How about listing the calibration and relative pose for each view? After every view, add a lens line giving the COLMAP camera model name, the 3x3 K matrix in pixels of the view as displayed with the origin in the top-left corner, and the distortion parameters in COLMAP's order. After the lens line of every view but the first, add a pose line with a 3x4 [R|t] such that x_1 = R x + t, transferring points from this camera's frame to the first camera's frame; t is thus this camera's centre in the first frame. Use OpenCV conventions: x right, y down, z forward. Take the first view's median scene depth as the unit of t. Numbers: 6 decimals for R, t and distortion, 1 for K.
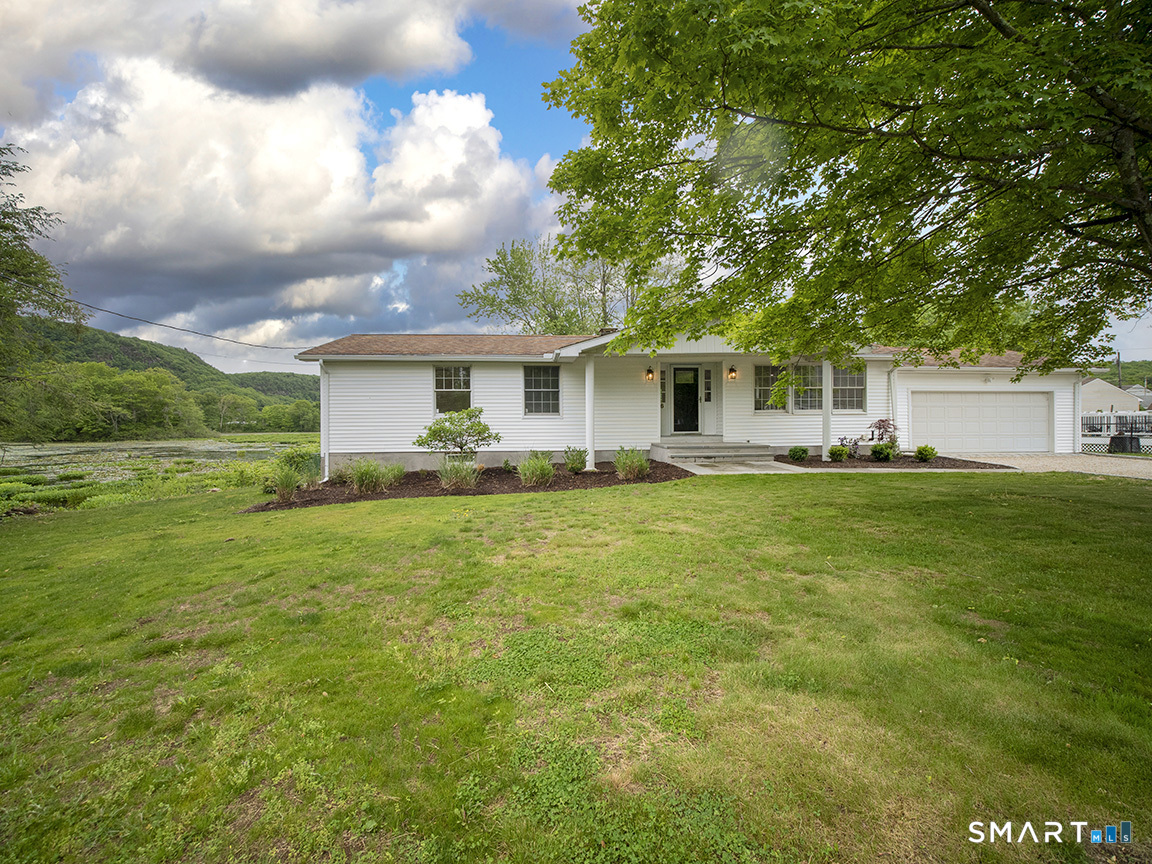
lens RADIAL K [[540.0, 0, 578.8], [0, 540.0, 439.1], [0, 0, 1]] dist [-0.010810, -0.001940]
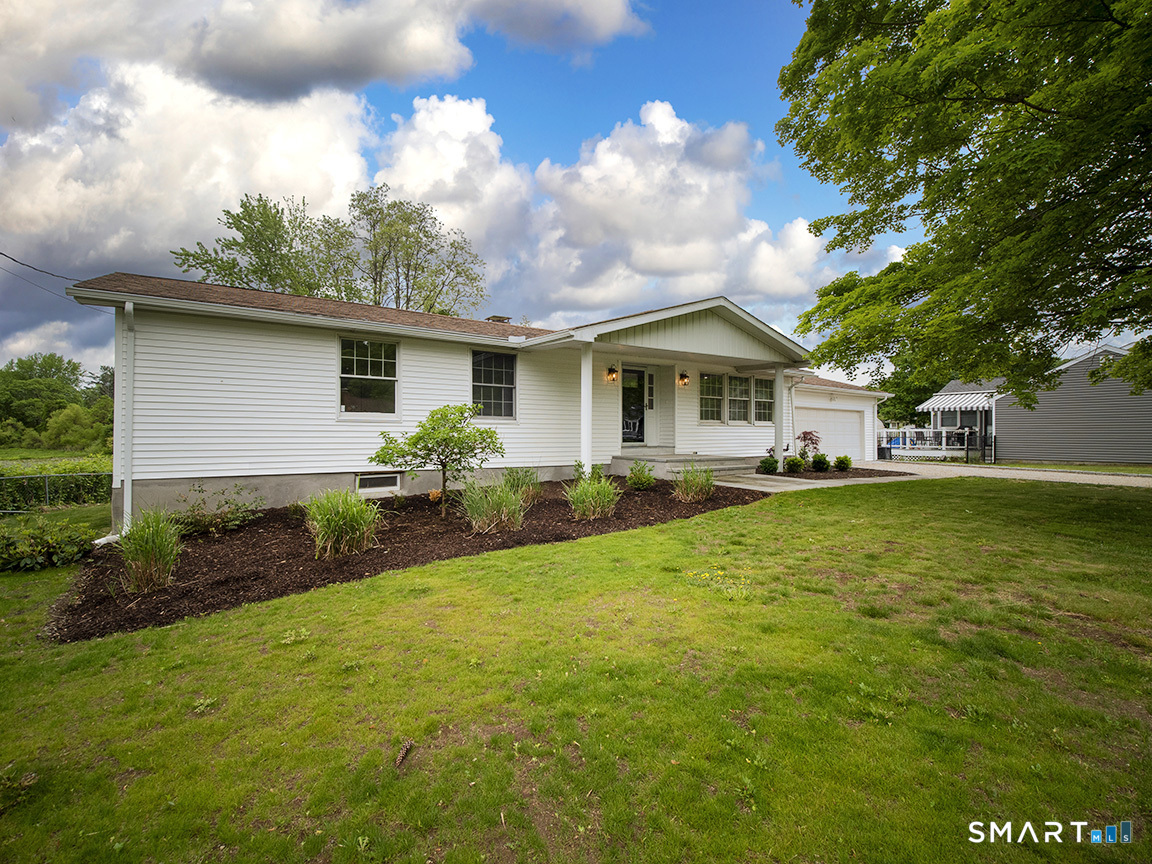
lens RADIAL K [[540.0, 0, 578.8], [0, 540.0, 439.1], [0, 0, 1]] dist [-0.010810, -0.001940]
pose [[0.857331, 0.008366, 0.514697, -0.341248], [0.002055, 0.999804, -0.019675, -0.002259], [-0.514761, 0.017926, 0.857146, 0.303905]]
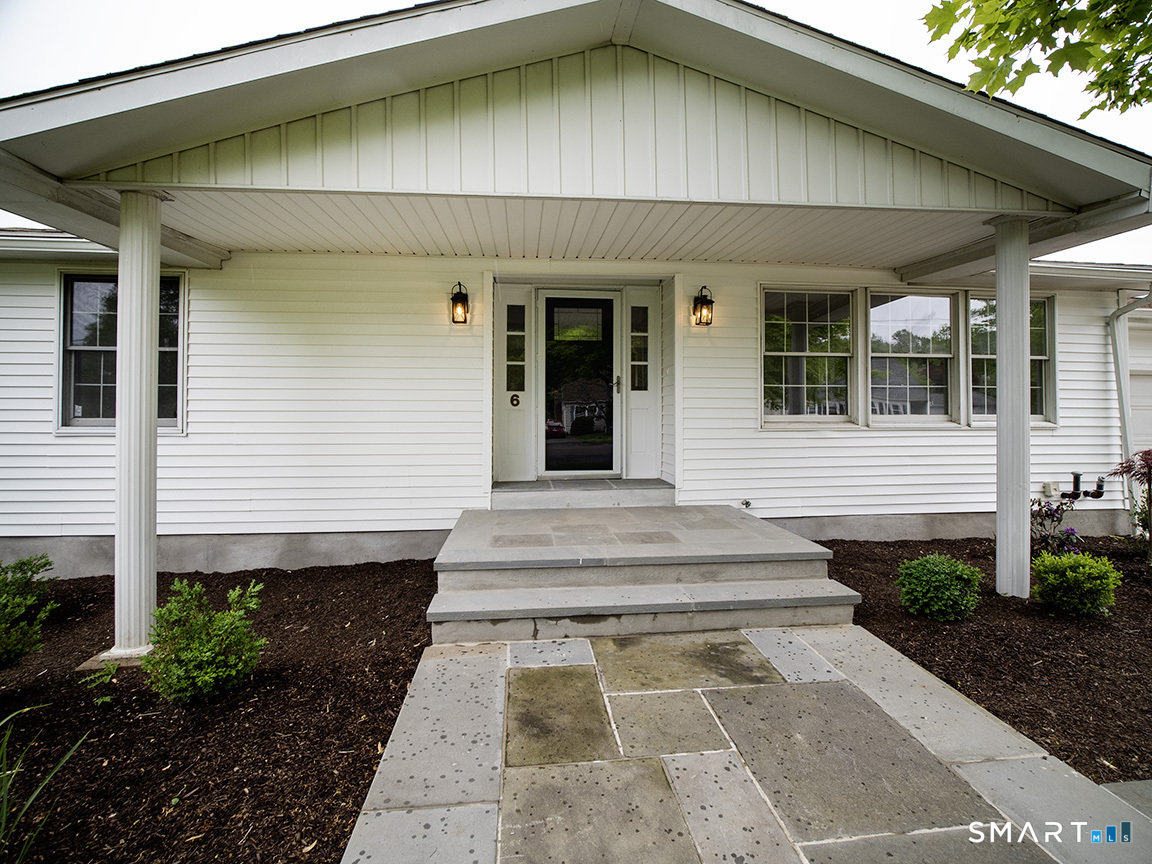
lens RADIAL K [[577.2, 0, 597.4], [0, 577.2, 433.7], [0, 0, 1]] dist [0.001696, 0.000023]
pose [[0.996807, 0.008282, 0.079415, 0.186374], [-0.006022, 0.999571, -0.028656, -0.029459], [-0.079618, 0.028086, 0.996430, 0.630933]]
